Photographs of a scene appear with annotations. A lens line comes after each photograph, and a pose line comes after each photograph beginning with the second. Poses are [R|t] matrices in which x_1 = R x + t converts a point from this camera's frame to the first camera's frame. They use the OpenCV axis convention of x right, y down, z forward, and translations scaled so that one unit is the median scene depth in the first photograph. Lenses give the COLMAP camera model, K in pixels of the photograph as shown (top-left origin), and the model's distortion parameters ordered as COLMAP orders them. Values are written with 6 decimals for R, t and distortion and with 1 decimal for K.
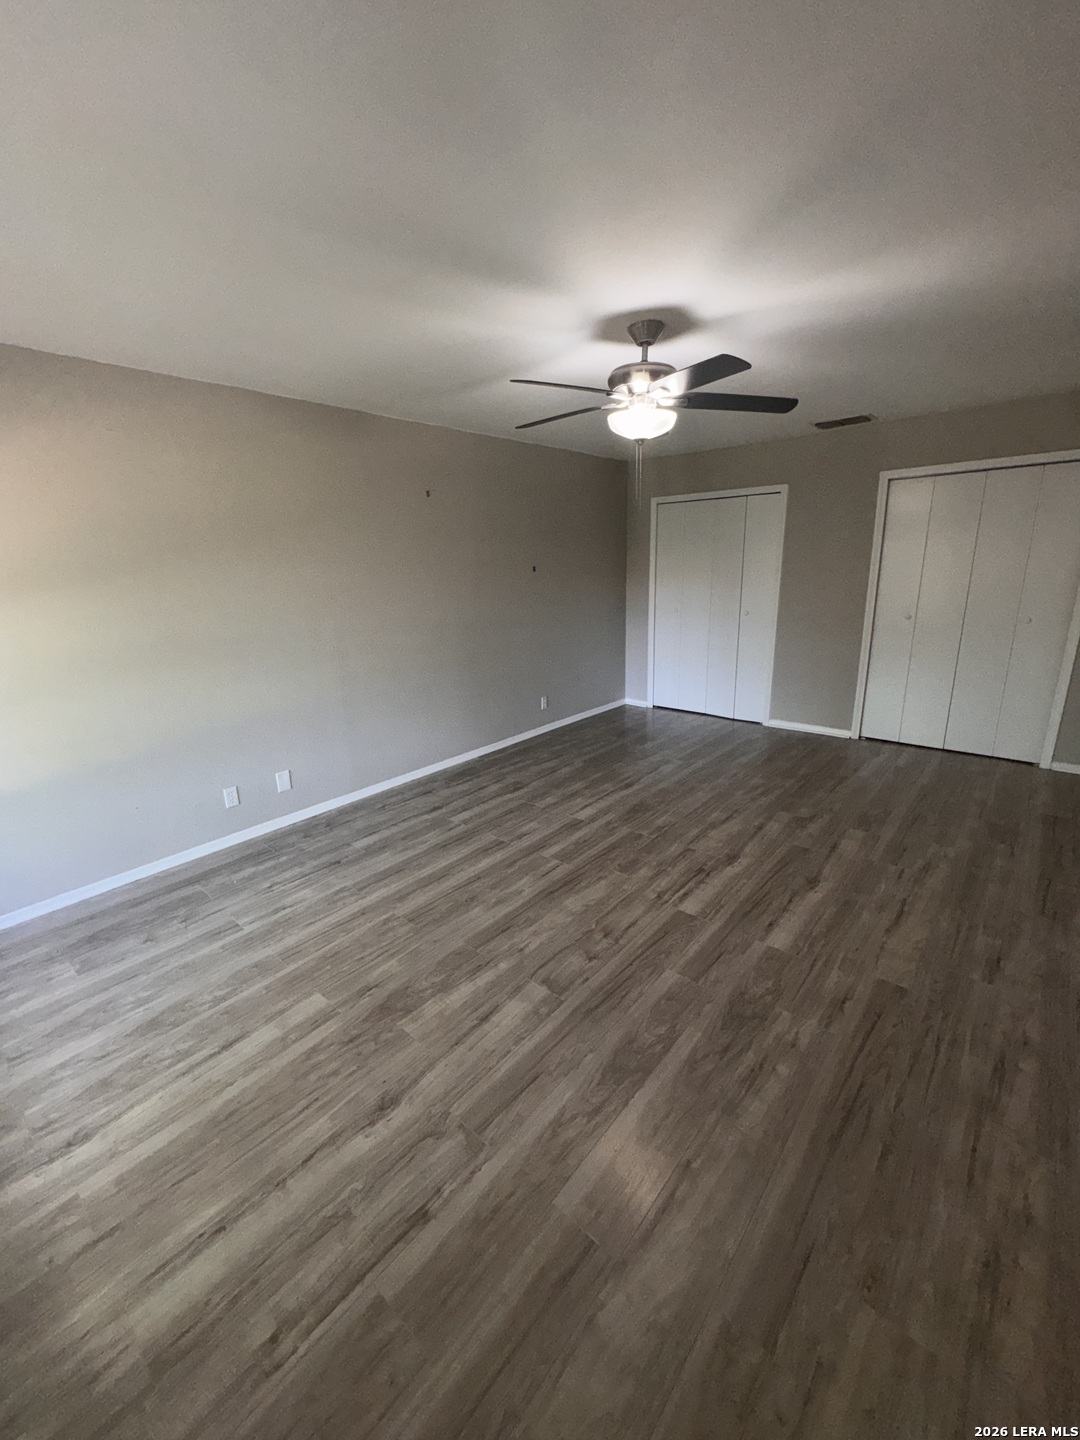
lens RADIAL K [[577.3, 0, 540.0], [0, 577.3, 718.1], [0, 0, 1]] dist [-0.006639, -0.000085]
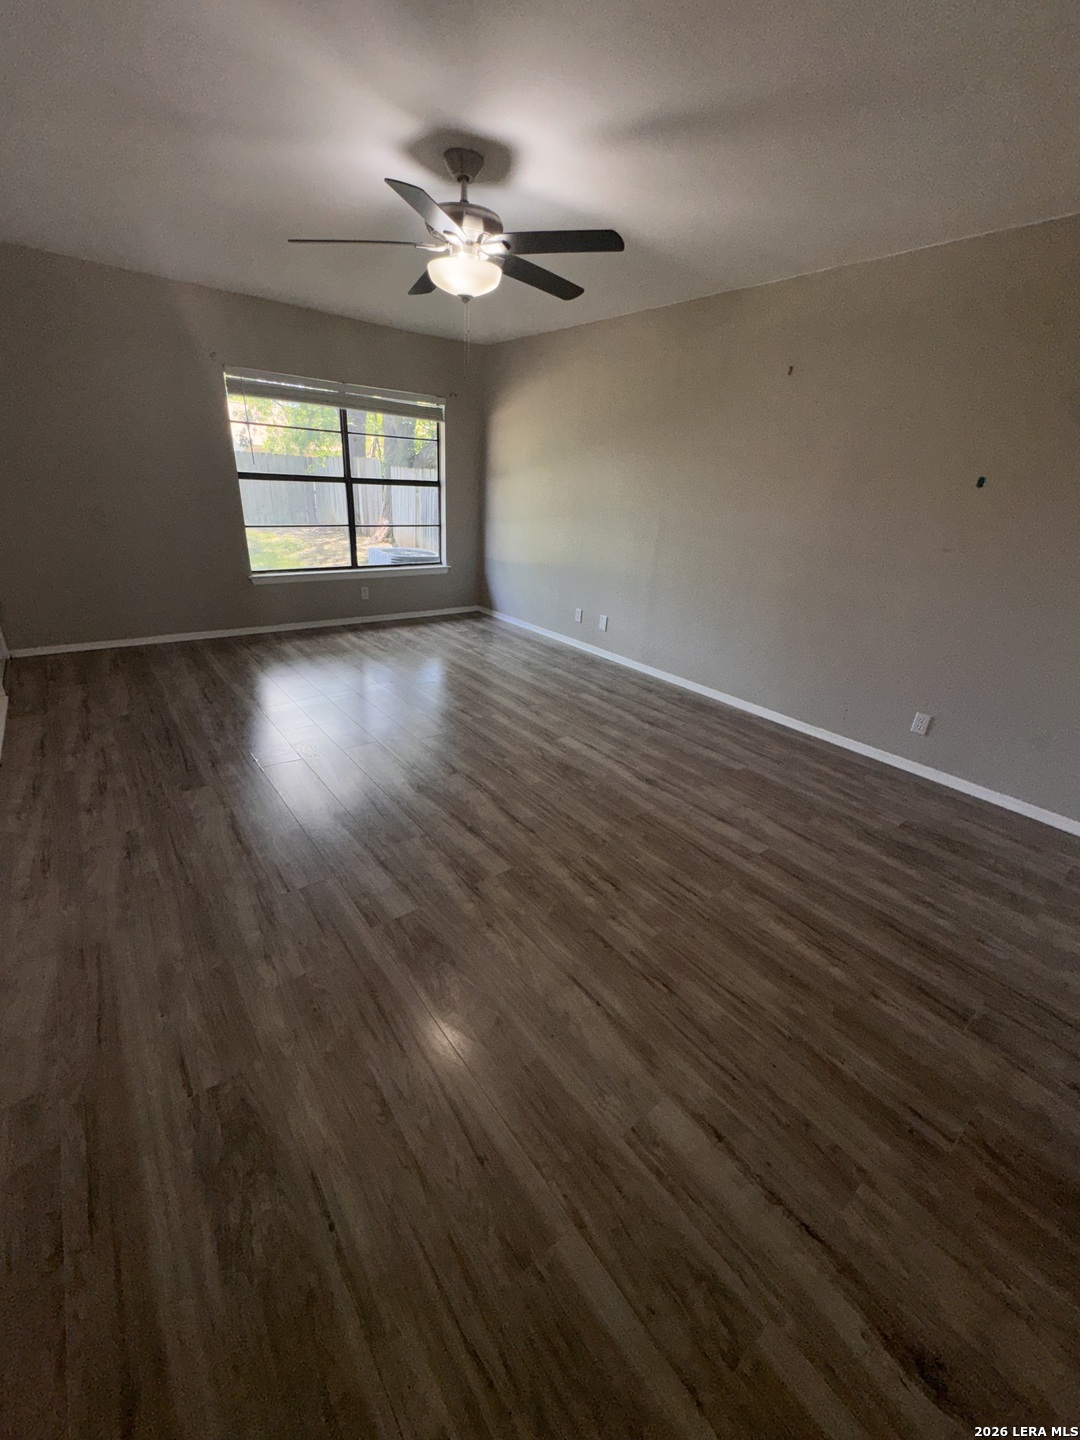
lens RADIAL K [[577.3, 0, 540.9], [0, 577.3, 720.5], [0, 0, 1]] dist [-0.006639, -0.000085]
pose [[-0.186977, 0.399530, -0.897449, 0.927253], [-0.307316, 0.843918, 0.439726, -0.258610], [0.933058, 0.358019, -0.035011, 1.025657]]
